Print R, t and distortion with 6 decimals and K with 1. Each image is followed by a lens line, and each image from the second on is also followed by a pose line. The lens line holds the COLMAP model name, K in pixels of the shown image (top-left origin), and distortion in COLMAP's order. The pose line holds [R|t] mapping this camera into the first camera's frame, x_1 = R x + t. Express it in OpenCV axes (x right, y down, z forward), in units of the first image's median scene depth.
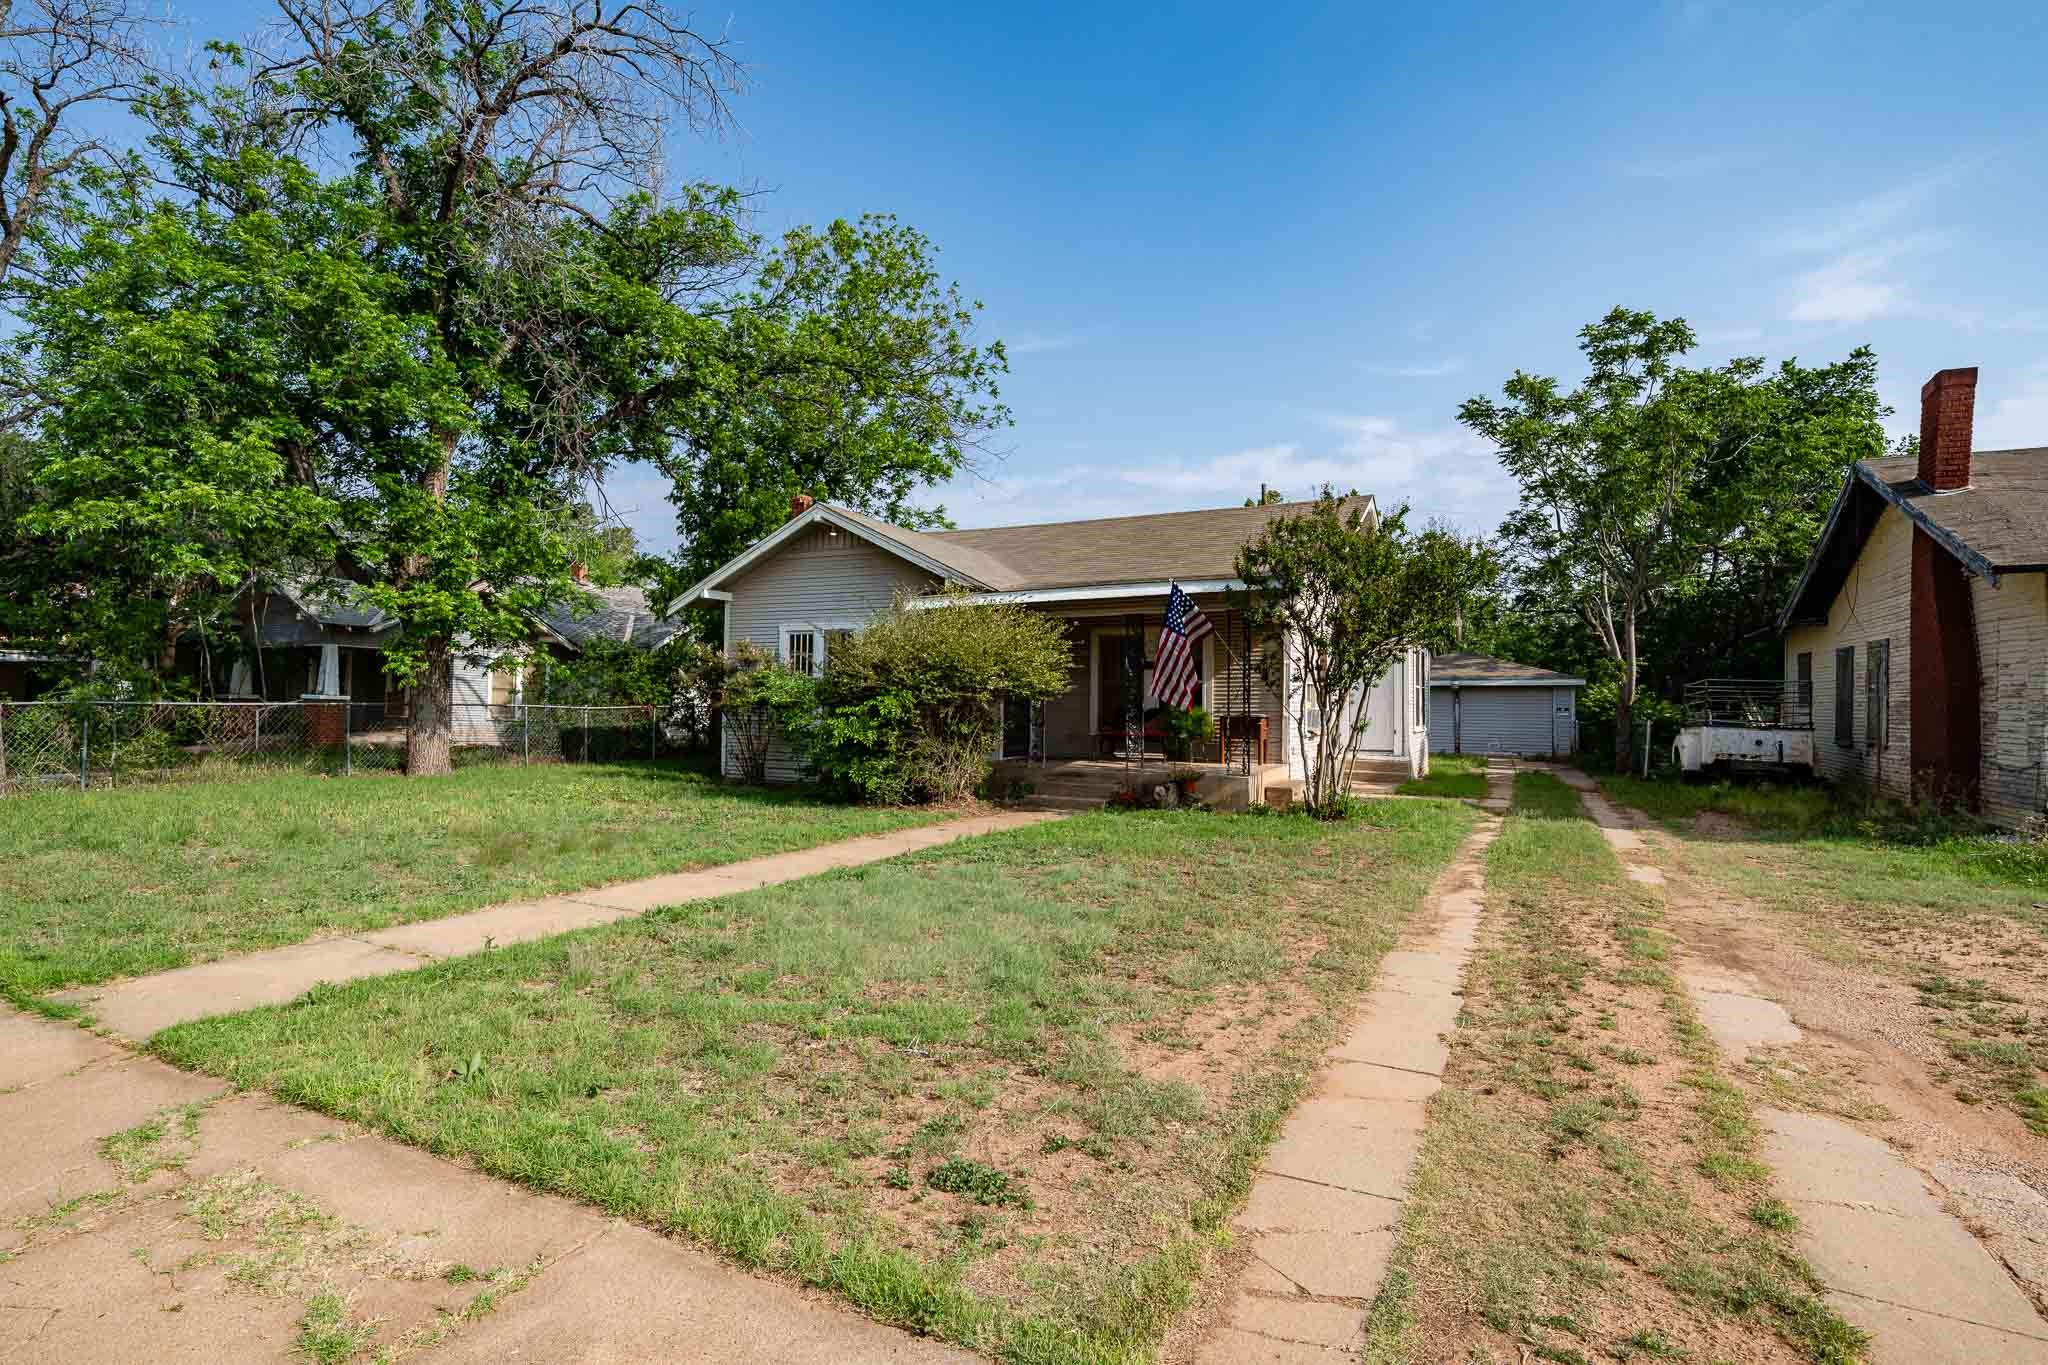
lens RADIAL K [[992.9, 0, 1024.0], [0, 992.9, 682.5], [0, 0, 1]] dist [-0.000047, -0.000008]
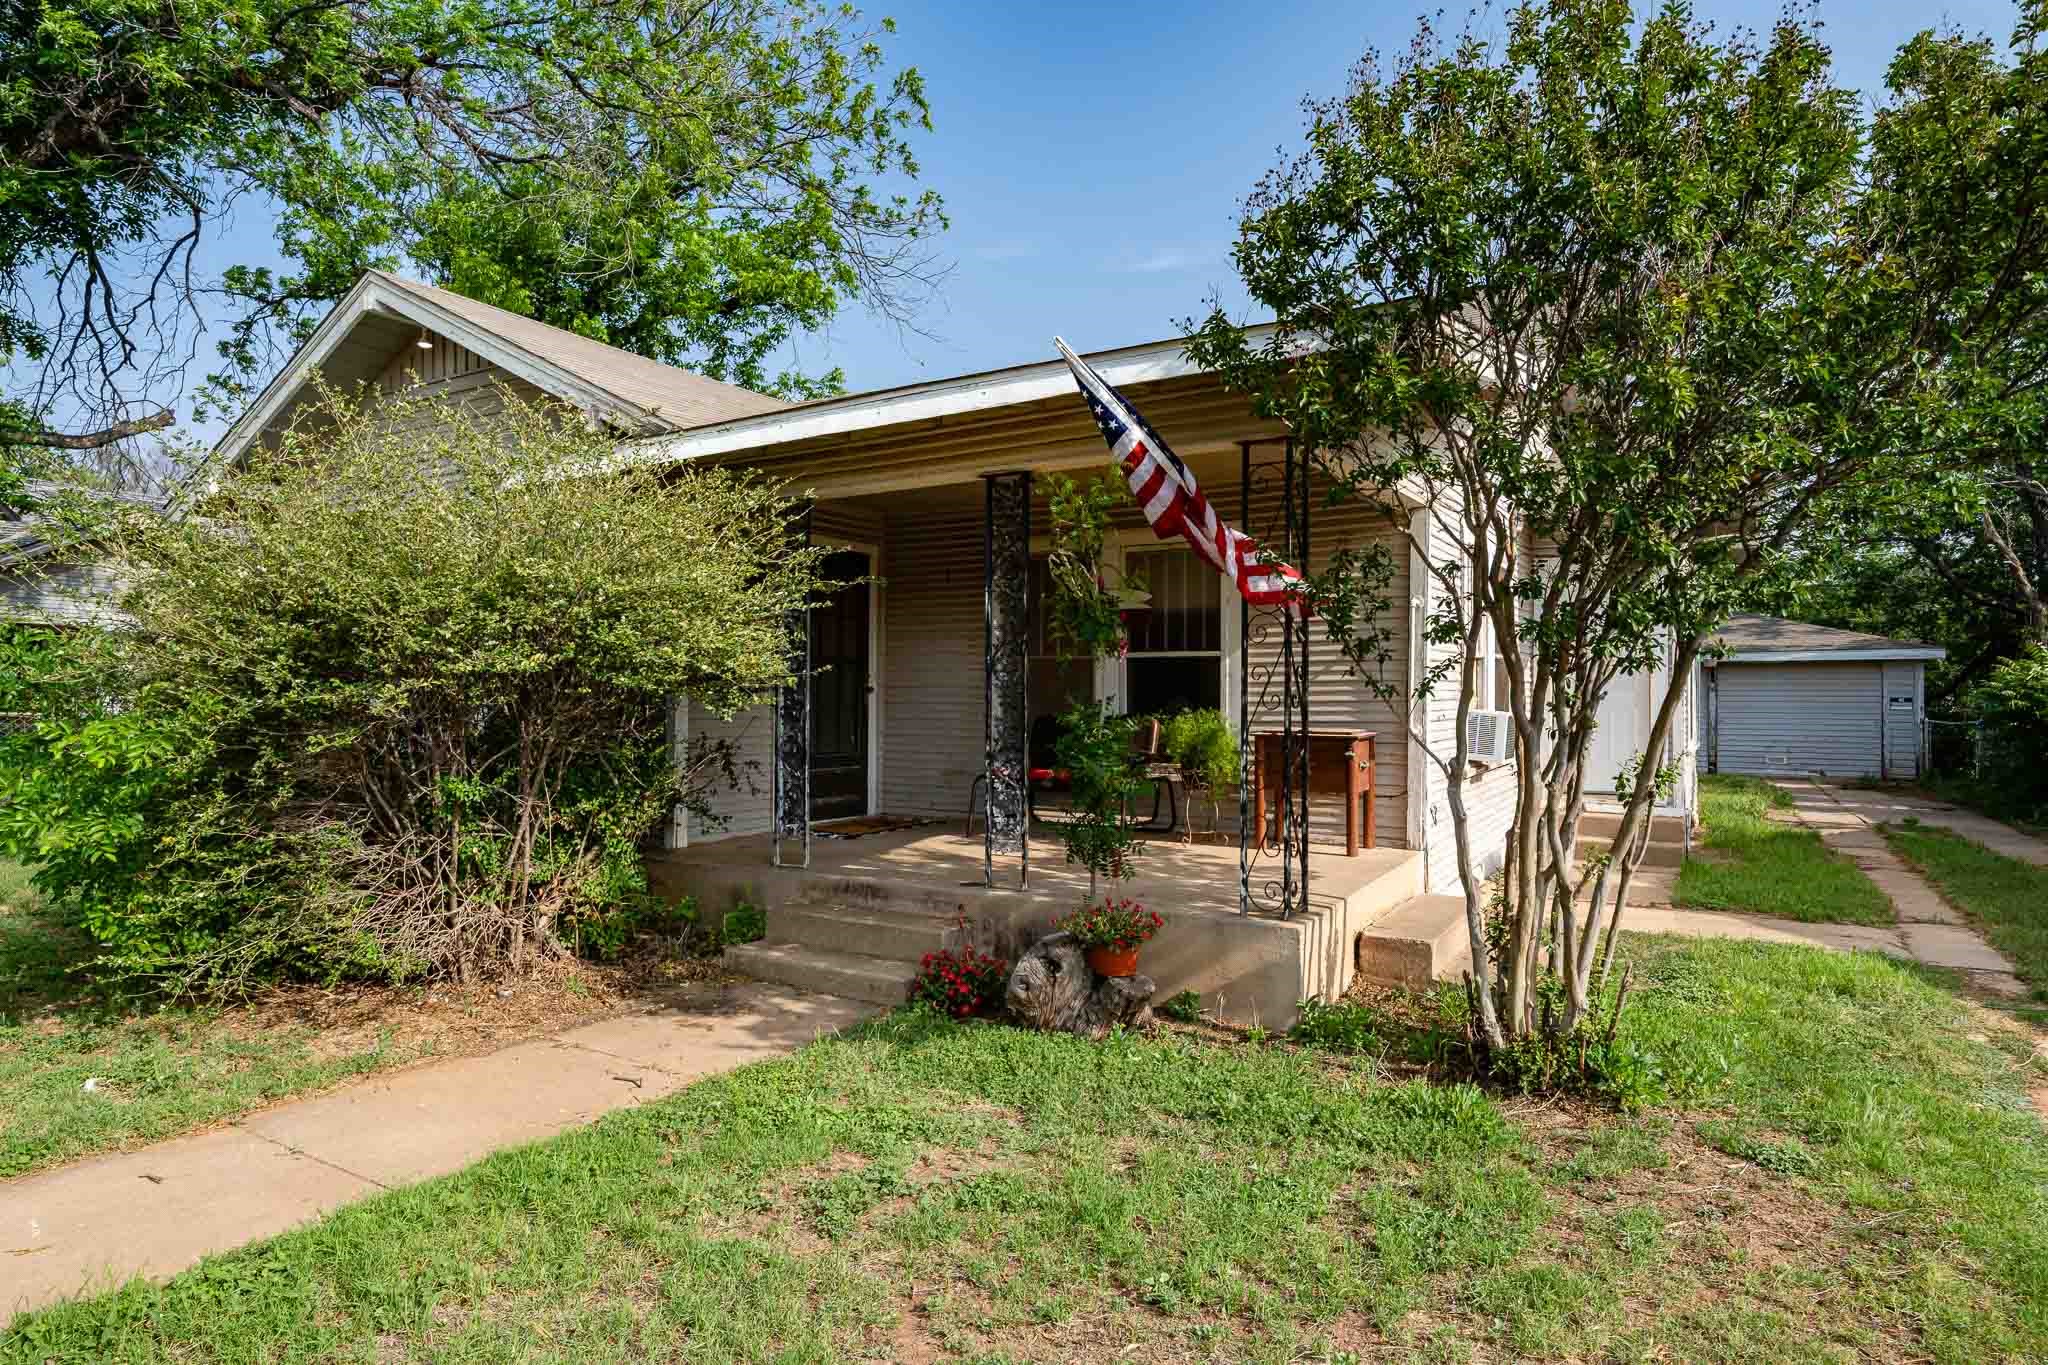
lens RADIAL K [[1116.5, 0, 1024.0], [0, 1116.5, 682.5], [0, 0, 1]] dist [-0.023438, 0.000121]
pose [[0.995959, -0.004663, -0.089688, 0.144776], [0.006112, 0.999855, 0.015894, 0.004165], [0.089600, -0.016378, 0.995843, 0.532952]]
